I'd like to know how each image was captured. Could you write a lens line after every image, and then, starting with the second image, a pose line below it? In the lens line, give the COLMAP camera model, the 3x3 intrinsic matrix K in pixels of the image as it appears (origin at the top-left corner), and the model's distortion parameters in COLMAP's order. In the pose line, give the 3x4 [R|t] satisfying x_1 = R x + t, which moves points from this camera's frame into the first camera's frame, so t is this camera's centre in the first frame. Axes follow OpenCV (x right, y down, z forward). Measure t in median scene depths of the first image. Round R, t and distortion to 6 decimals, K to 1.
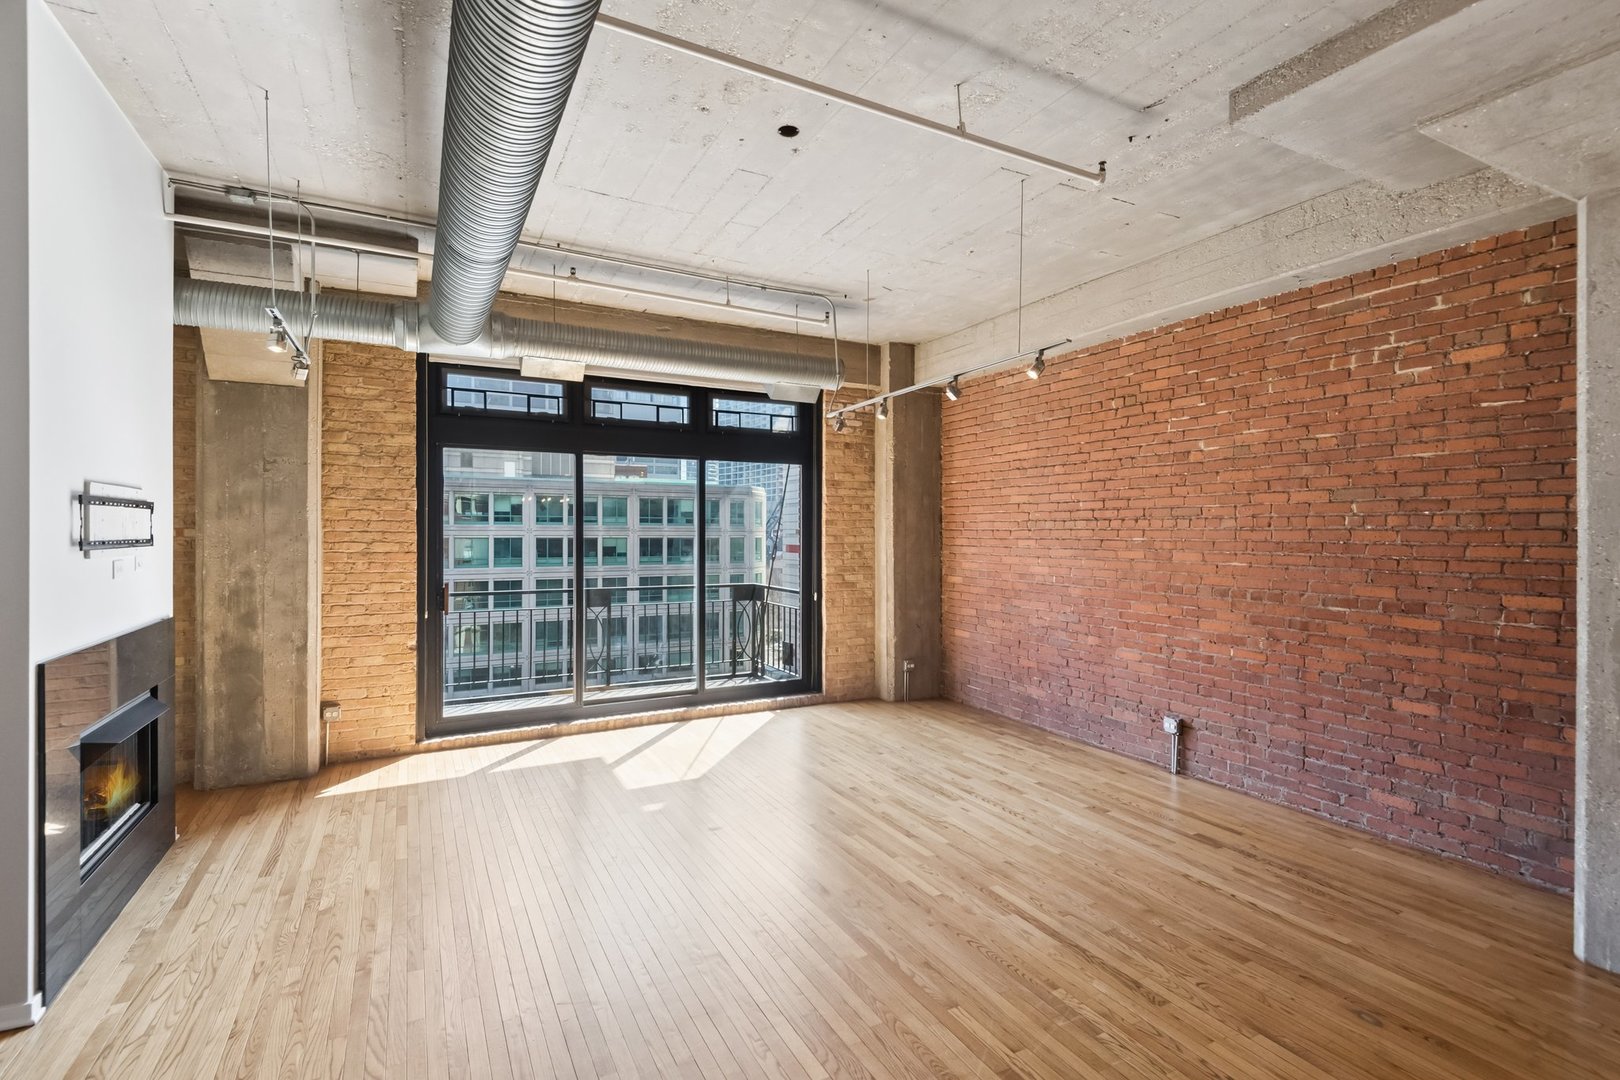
lens RADIAL K [[740.1, 0, 801.6], [0, 740.1, 534.8], [0, 0, 1]] dist [0.044086, -0.026279]
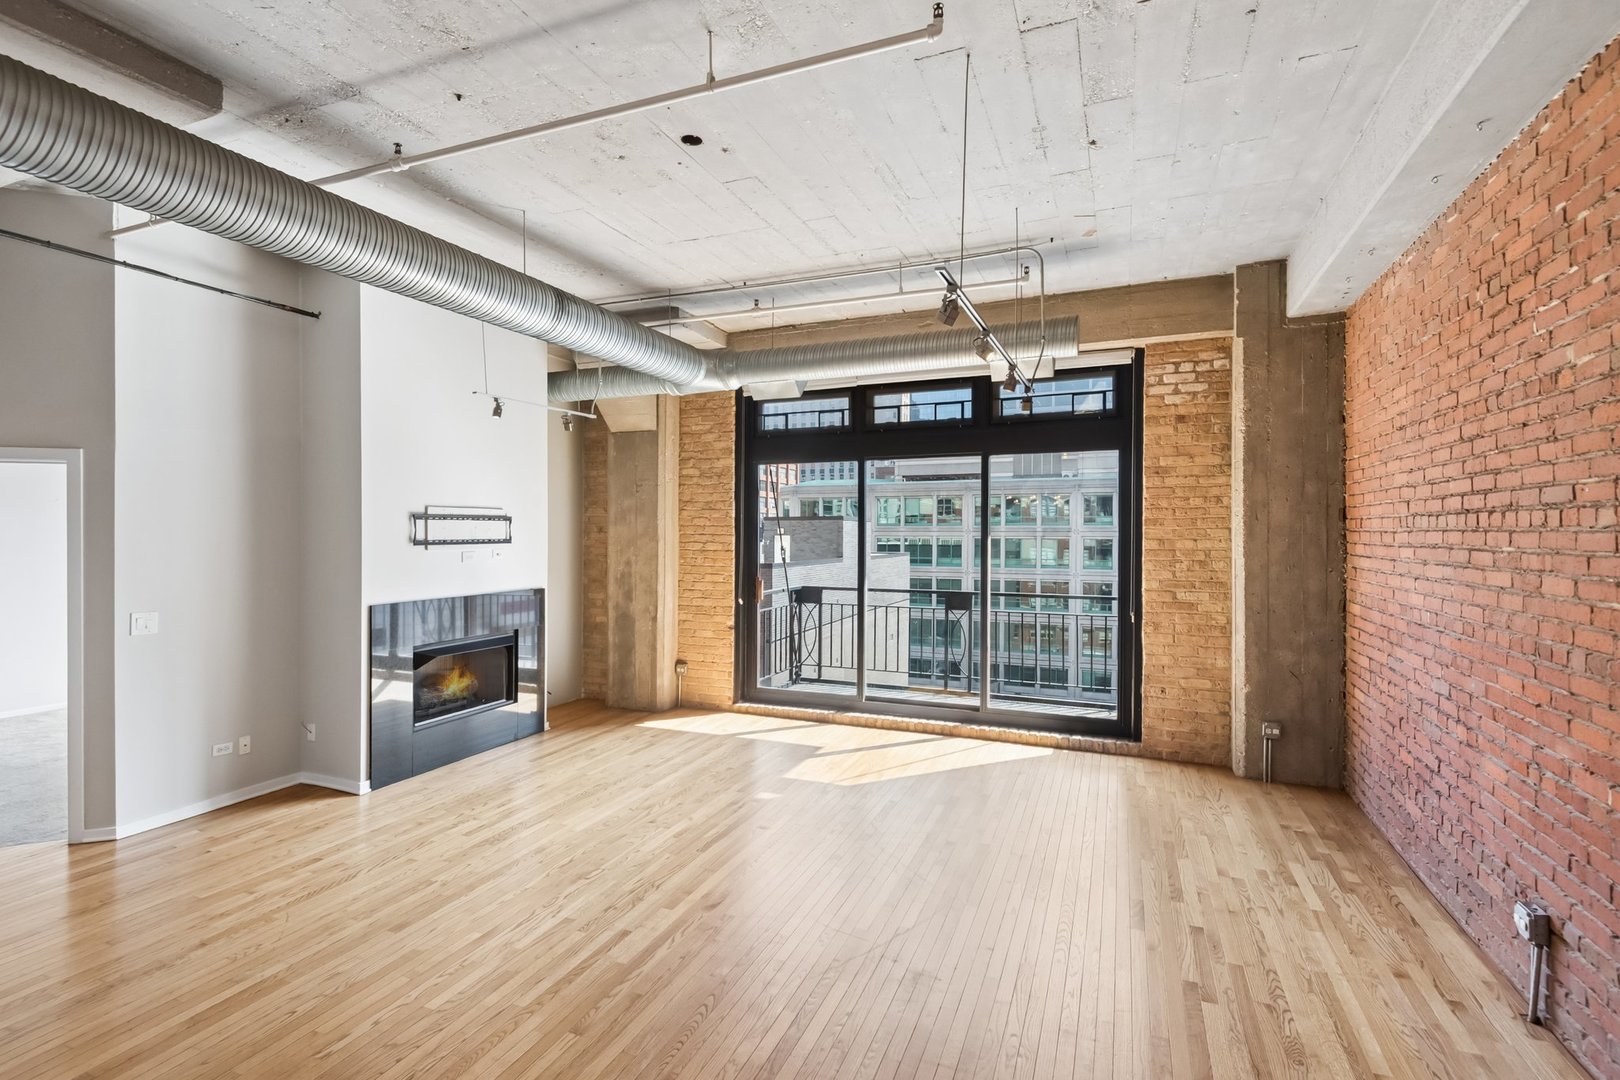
lens RADIAL K [[761.5, 0, 807.0], [0, 761.5, 530.9], [0, 0, 1]] dist [0.032701, -0.021556]
pose [[0.640363, -0.003262, -0.768065, 0.479323], [-0.002169, 0.999979, -0.006055, -0.002142], [0.768069, 0.005543, 0.640343, 0.248977]]
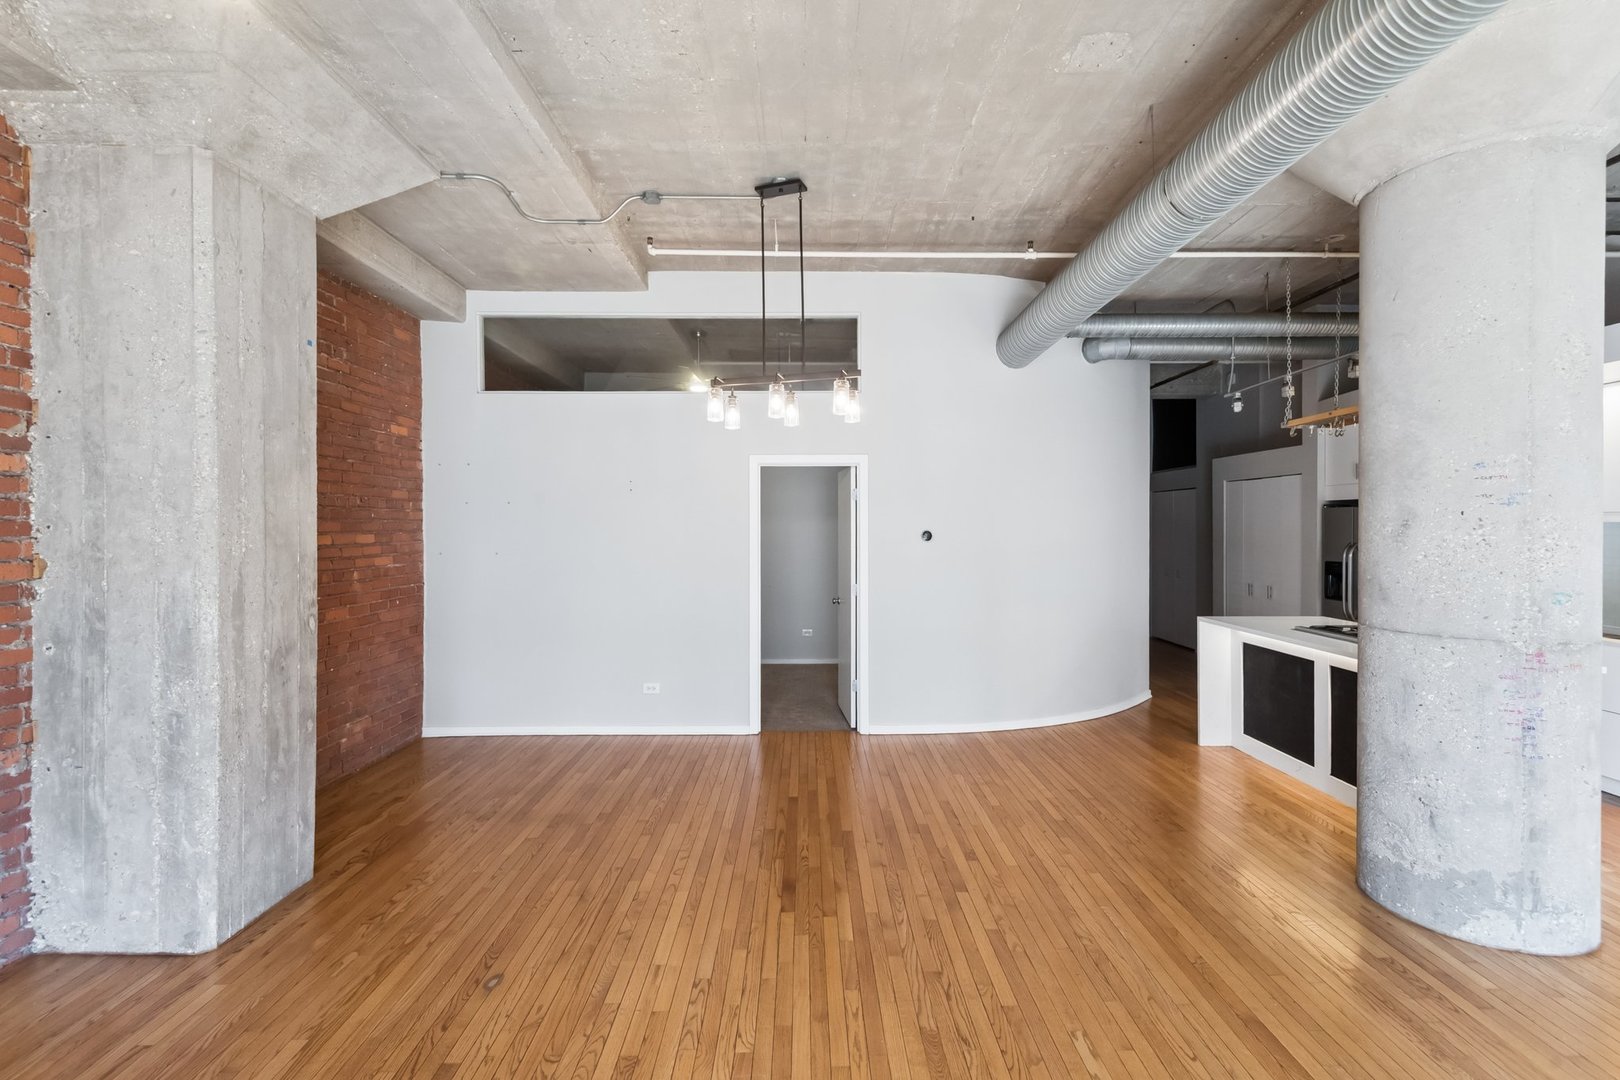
lens RADIAL K [[751.8, 0, 804.4], [0, 751.8, 533.2], [0, 0, 1]] dist [0.027738, -0.015757]
pose [[-0.885976, -0.006489, 0.463686, -0.035414], [0.001663, 0.999851, 0.017171, 0.009677], [-0.463728, 0.015984, -0.885833, 0.701405]]
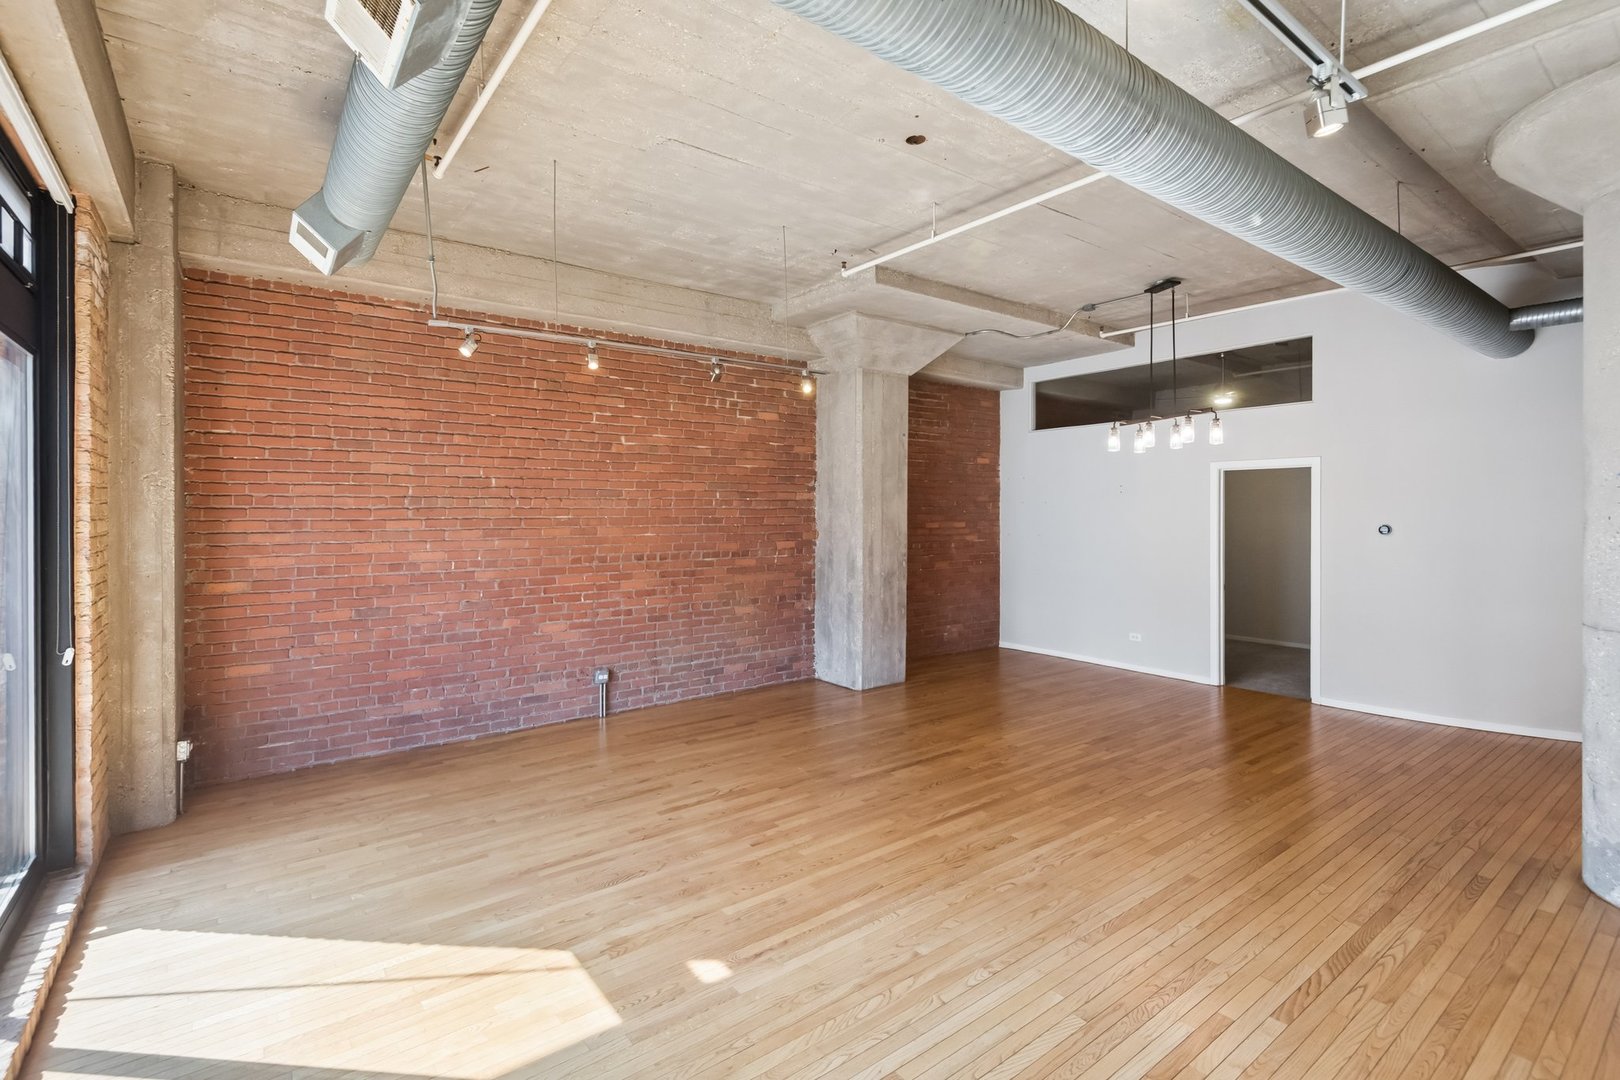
lens RADIAL K [[743.6, 0, 807.0], [0, 743.6, 512.3], [0, 0, 1]] dist [0.032504, -0.015422]
pose [[-0.169923, -0.004196, 0.985448, -0.578667], [0.006485, 0.999965, 0.005376, -0.004048], [-0.985436, 0.007304, -0.169890, 0.728567]]
